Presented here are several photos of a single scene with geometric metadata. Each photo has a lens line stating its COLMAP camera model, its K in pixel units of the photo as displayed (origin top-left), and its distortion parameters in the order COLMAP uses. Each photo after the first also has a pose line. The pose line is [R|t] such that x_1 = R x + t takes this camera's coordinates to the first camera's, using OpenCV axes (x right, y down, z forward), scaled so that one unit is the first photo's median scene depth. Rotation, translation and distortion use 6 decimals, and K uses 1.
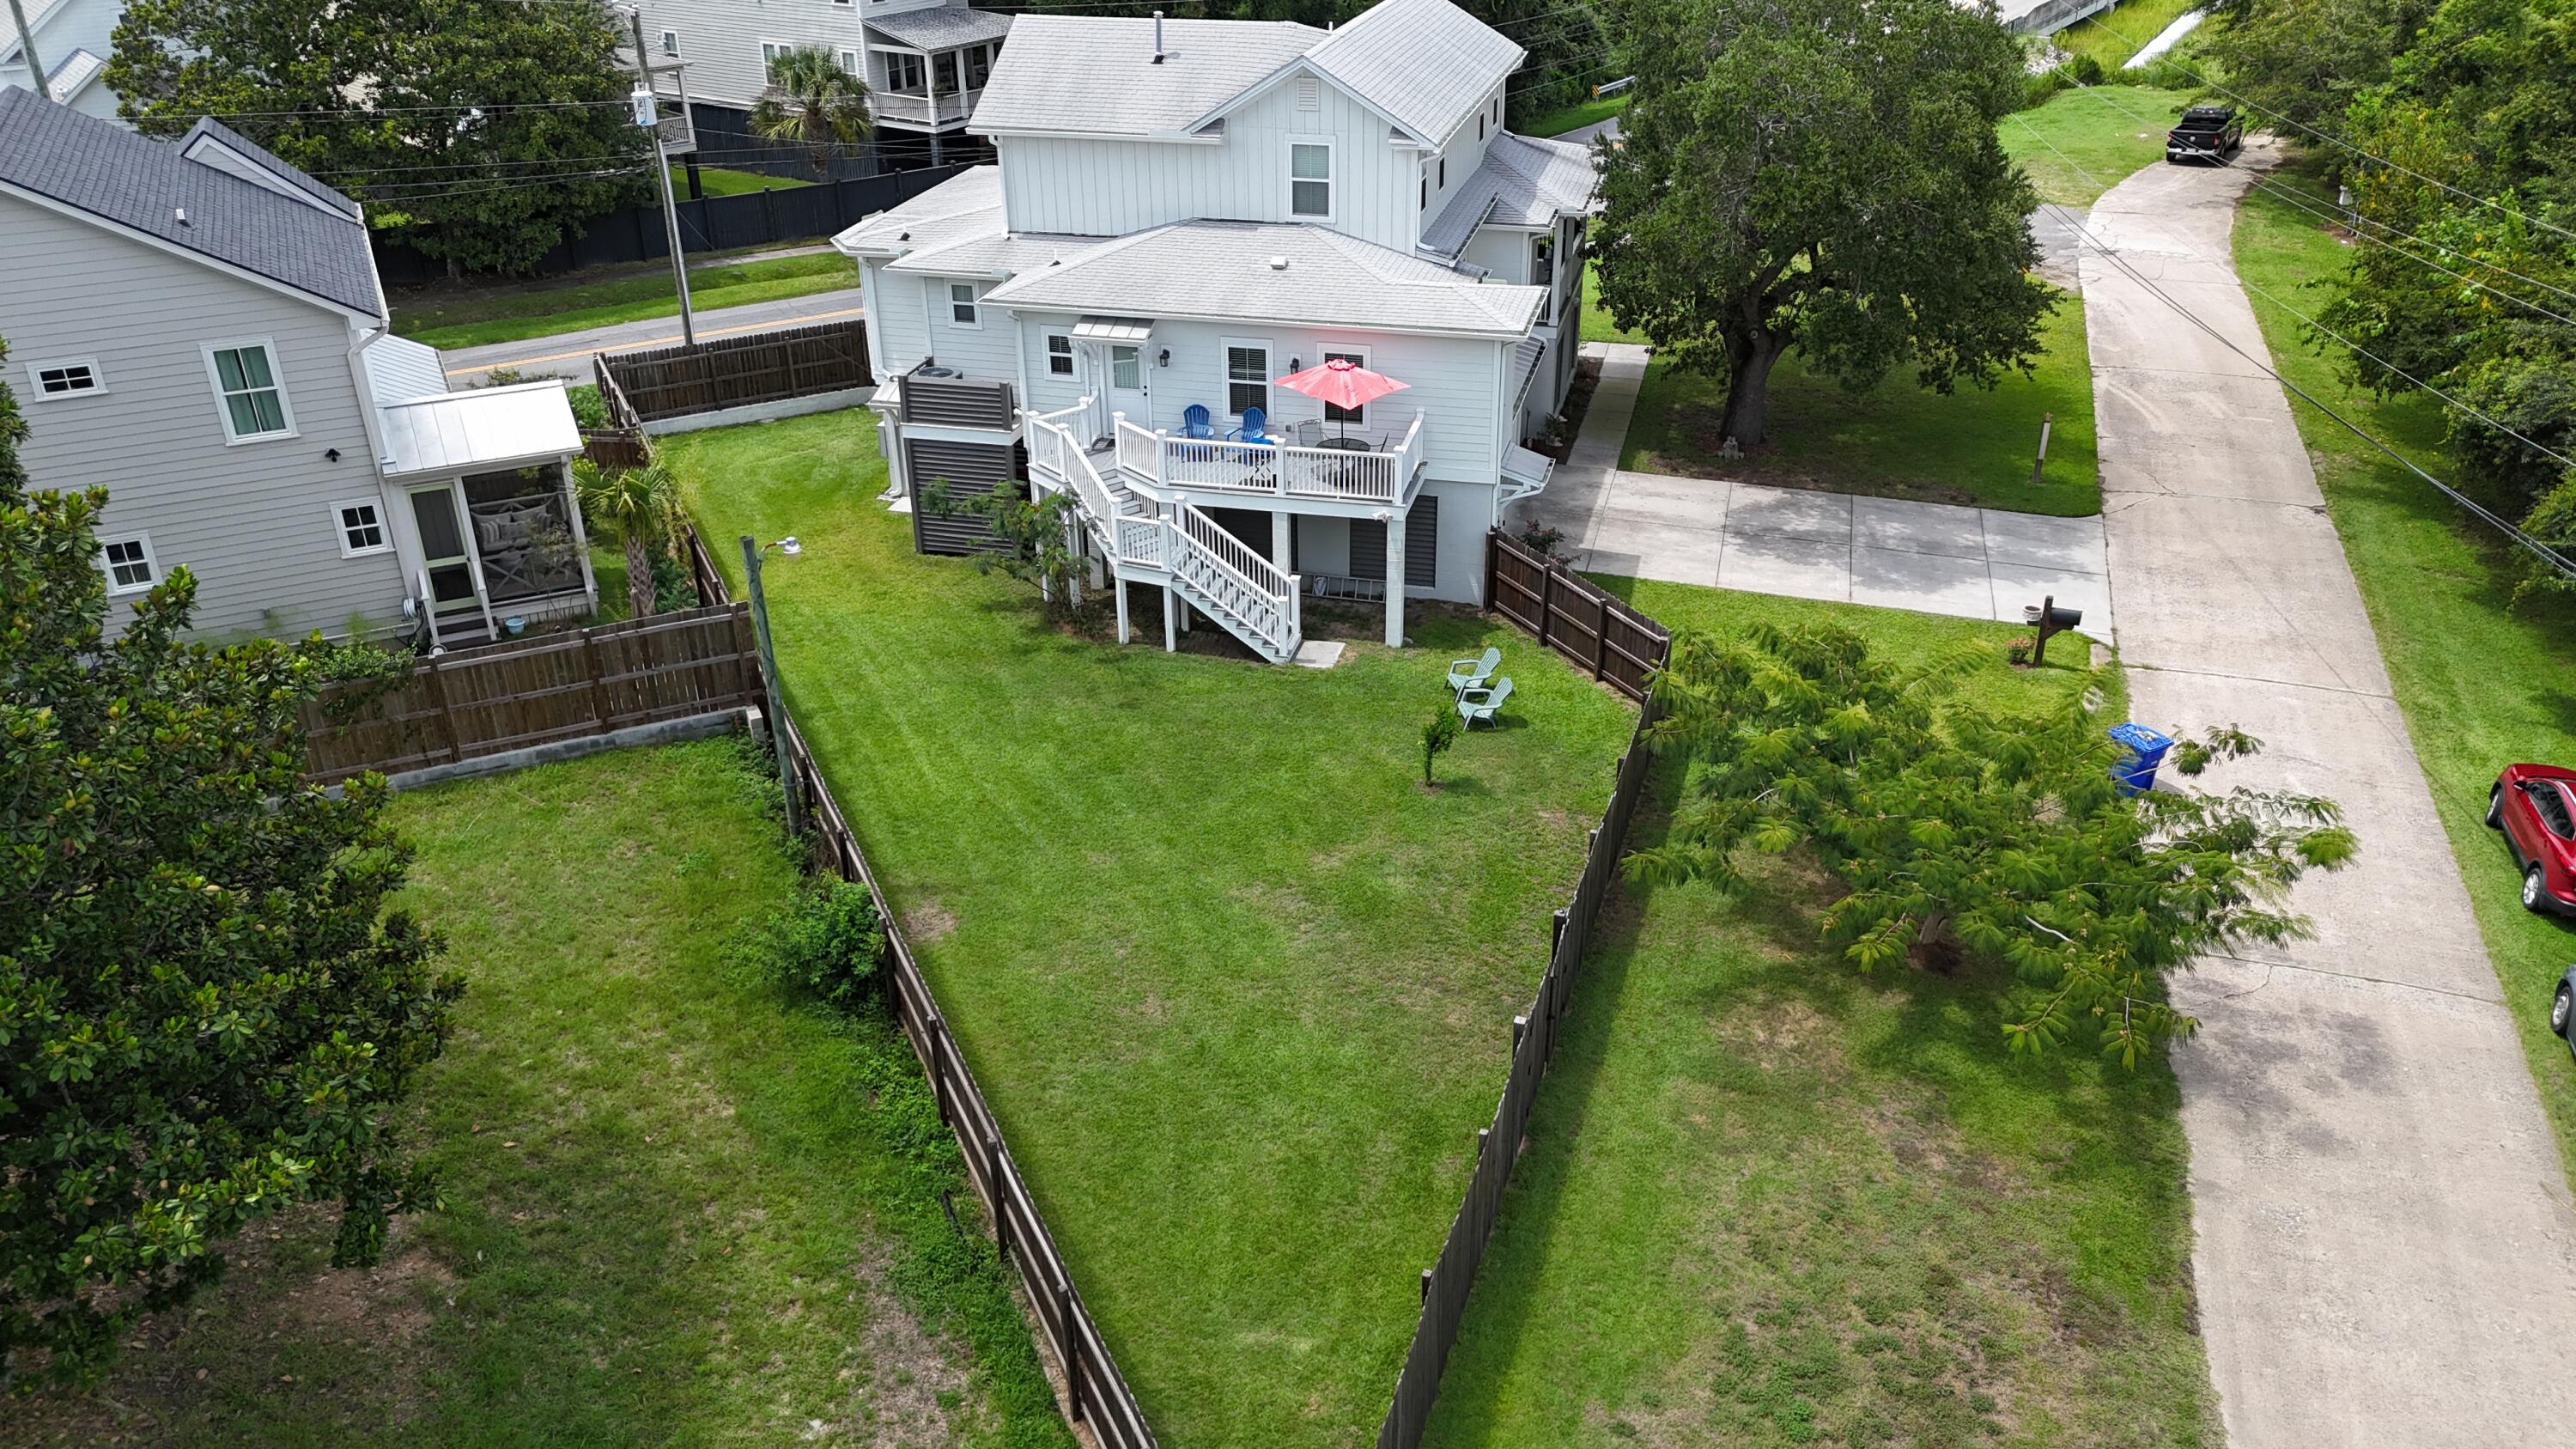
lens RADIAL K [[1816.2, 0, 1288.0], [0, 1816.2, 724.5], [0, 0, 1]] dist [0.122517, -0.234339]
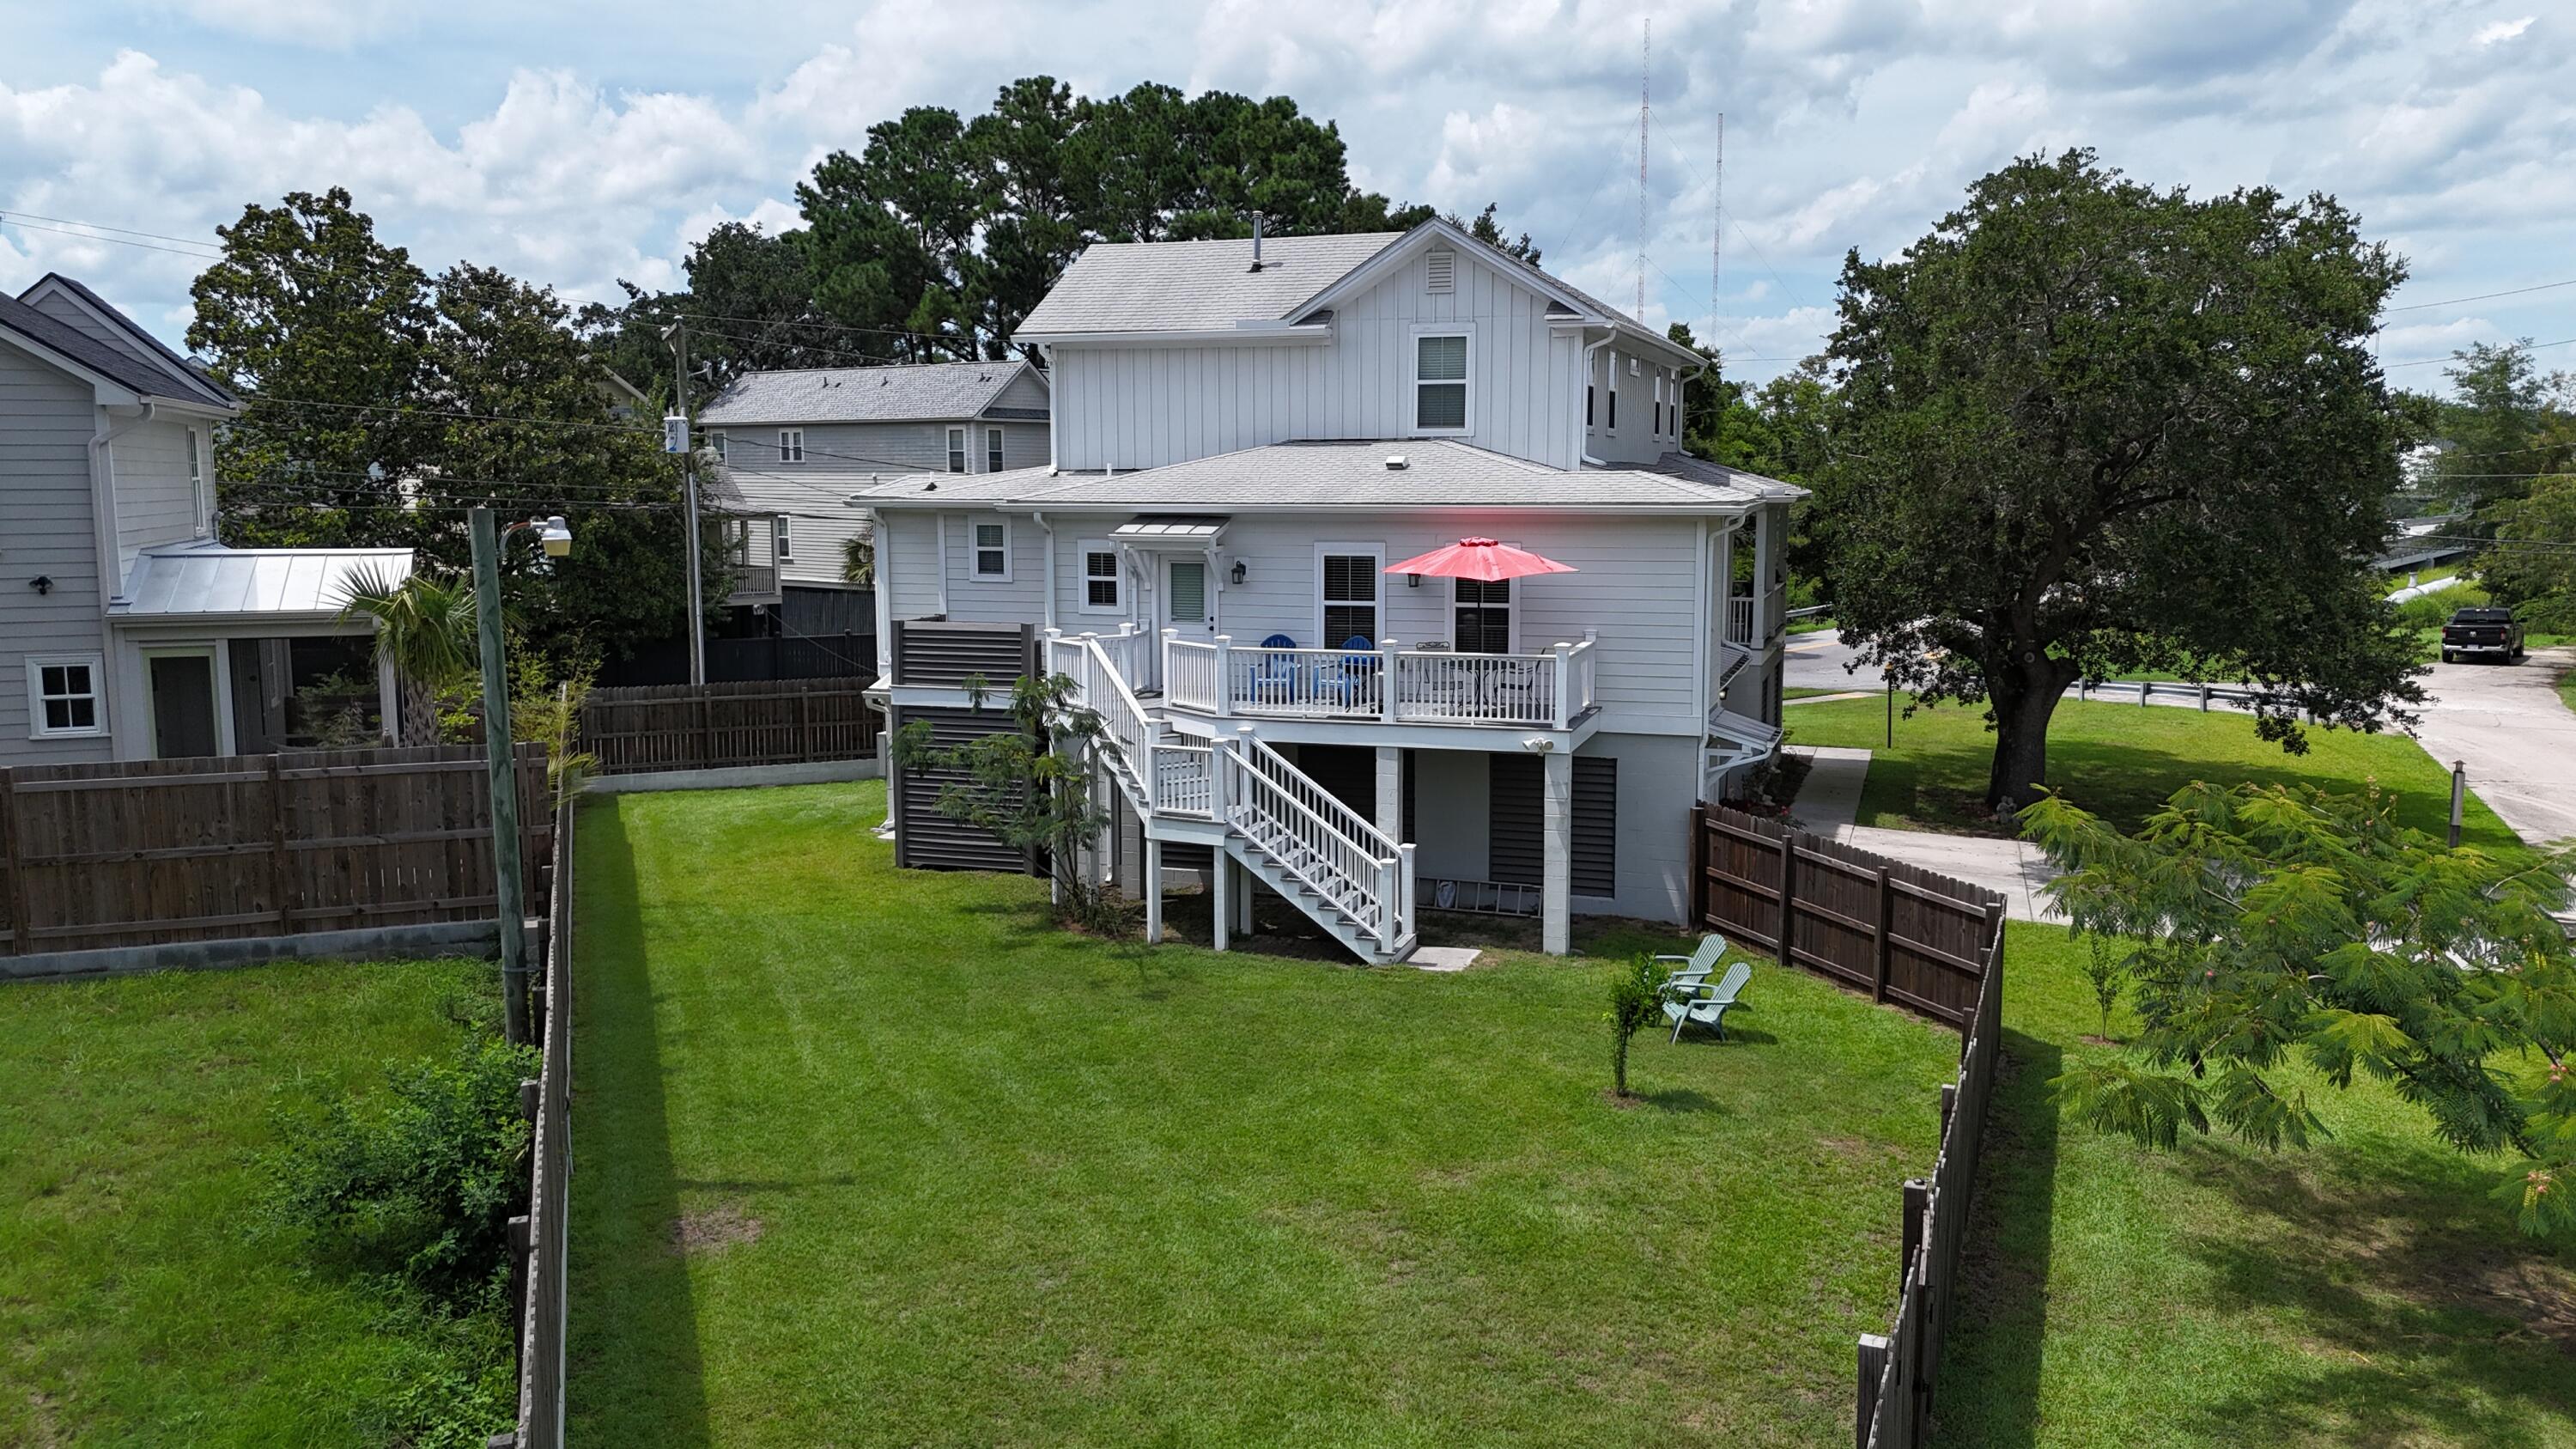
lens RADIAL K [[1852.5, 0, 1298.1], [0, 1852.5, 721.1], [0, 0, 1]] dist [0.061495, -0.048808]
pose [[0.997034, 0.017465, -0.074959, 0.013982], [-0.043006, 0.934108, -0.354389, 0.124361], [0.063830, 0.356562, 0.932089, 0.342304]]
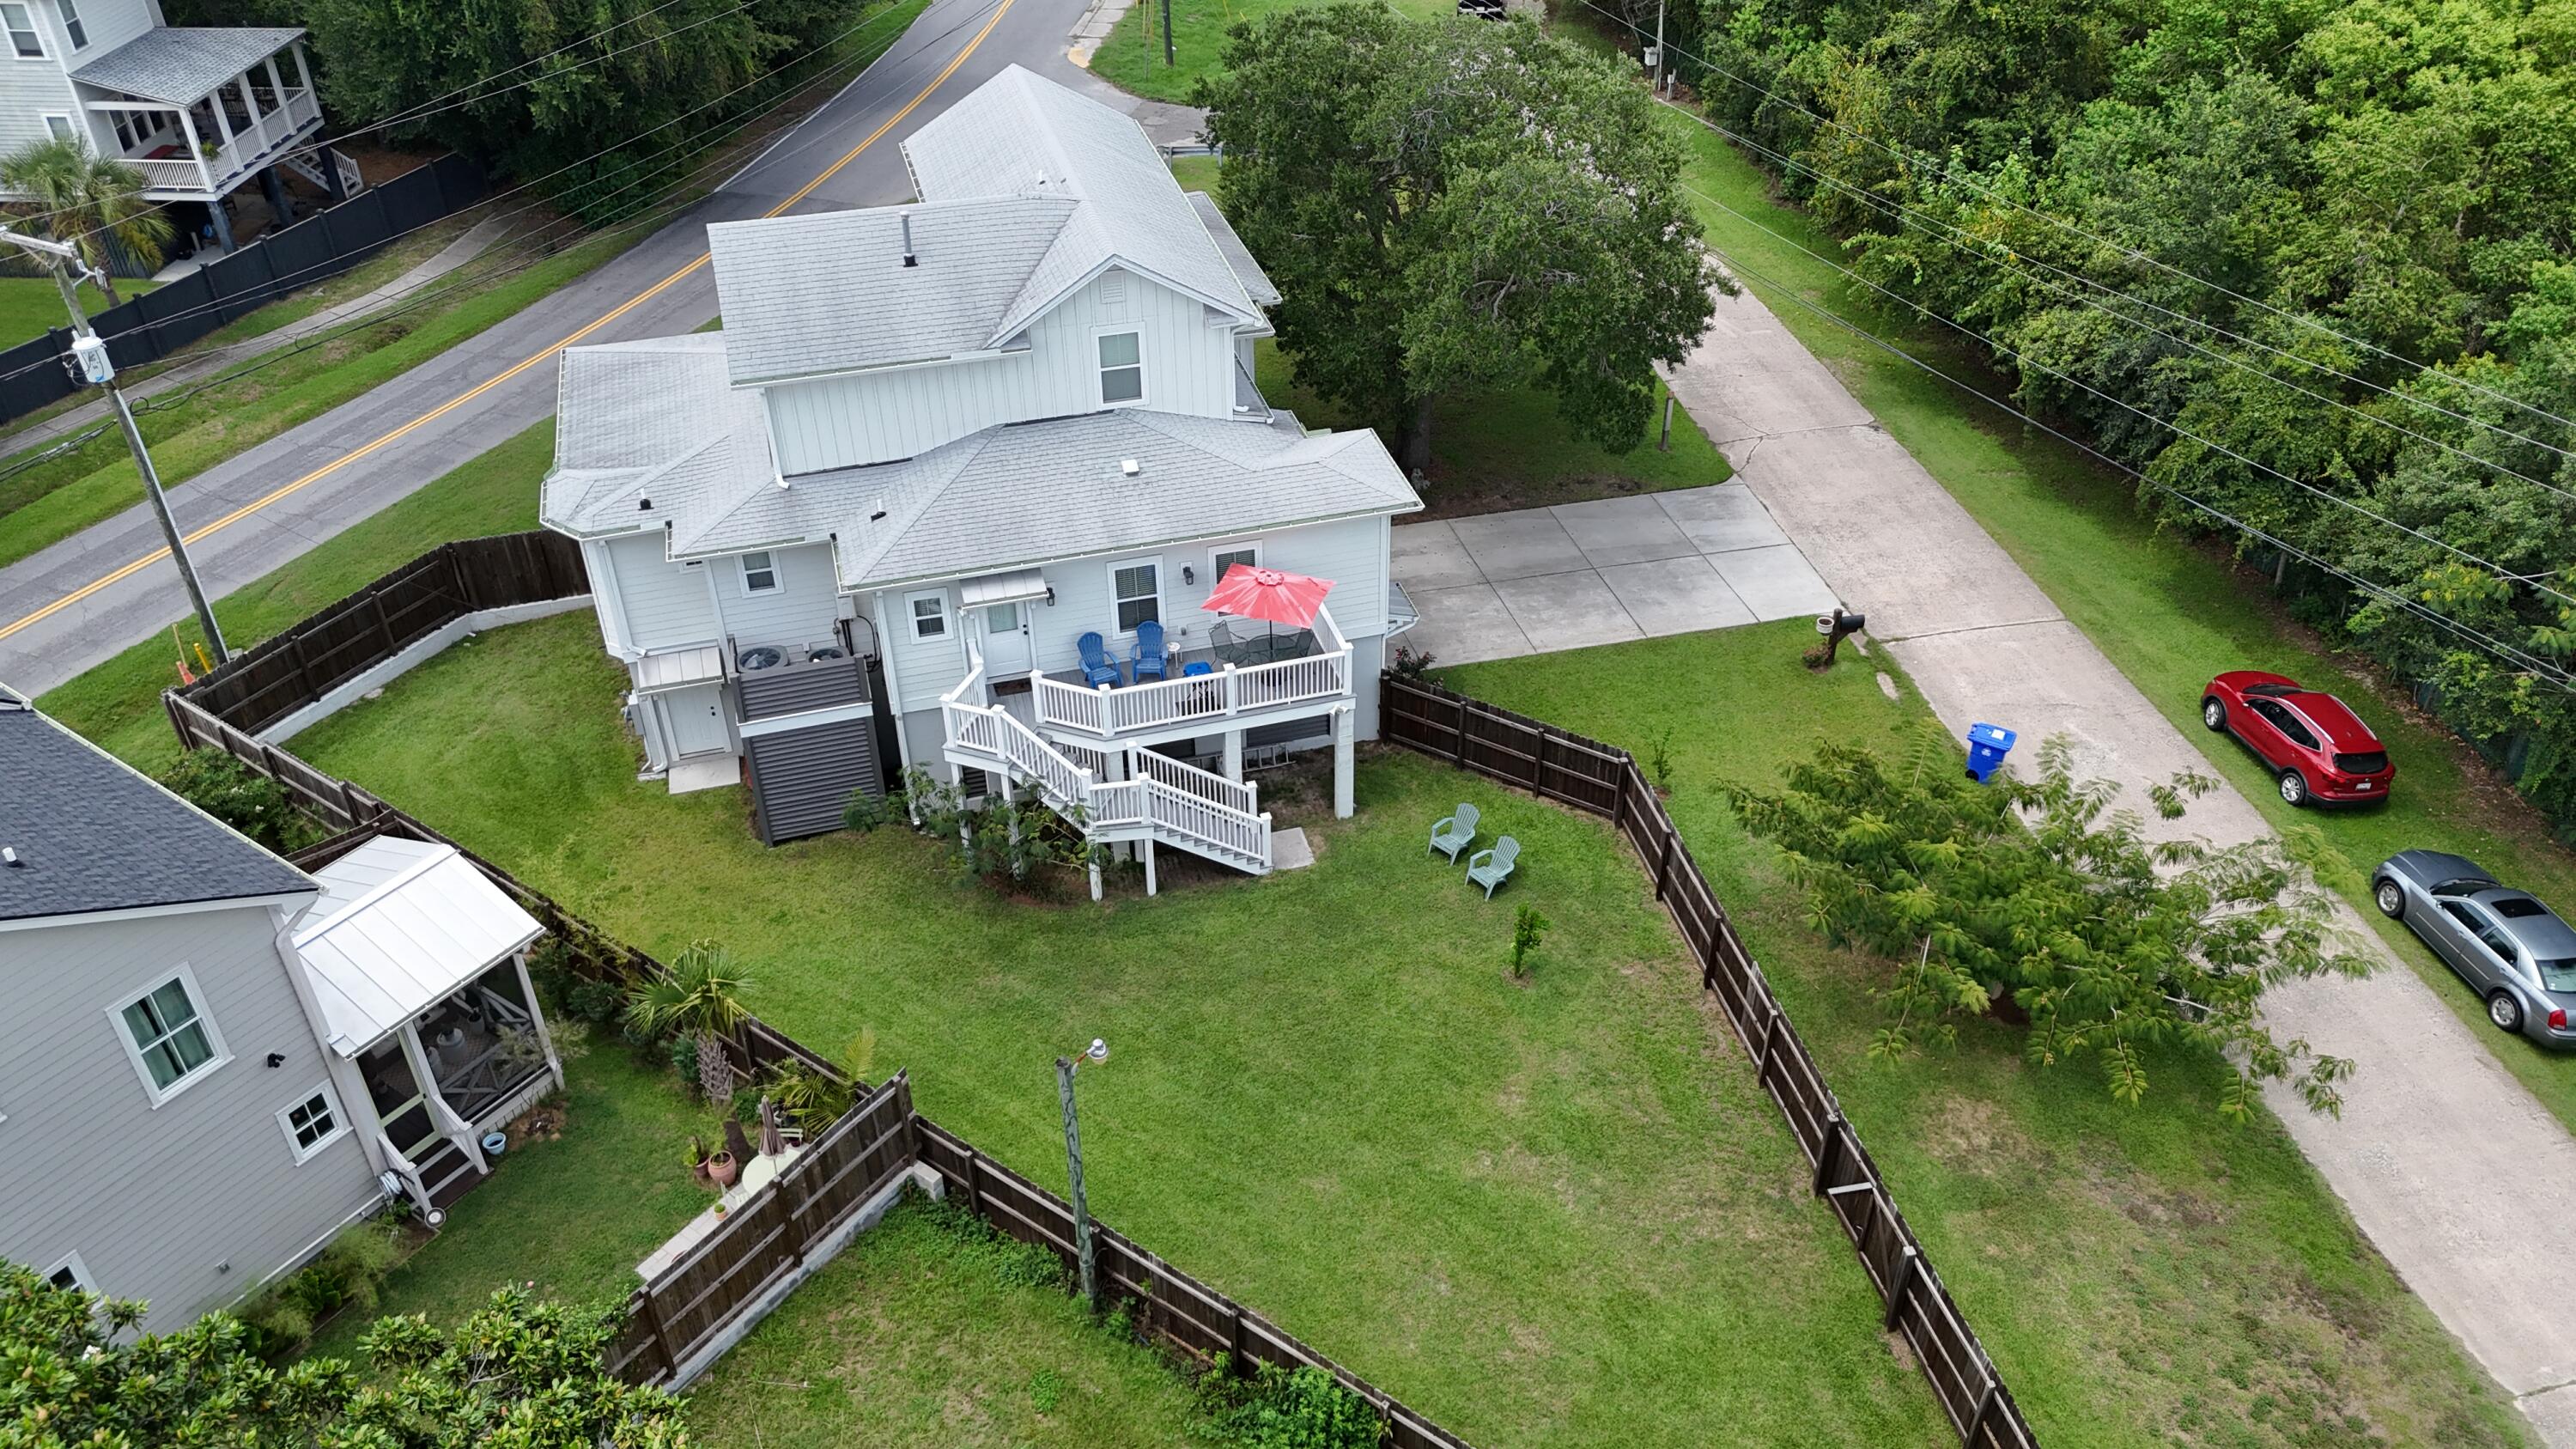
lens RADIAL K [[1885.4, 0, 1296.1], [0, 1885.4, 716.1], [0, 0, 1]] dist [0.078476, -0.072612]
pose [[0.863852, -0.287711, 0.413501, -0.396184], [0.232682, 0.955933, 0.179030, -0.300212], [-0.446787, -0.058441, 0.892729, 0.074933]]
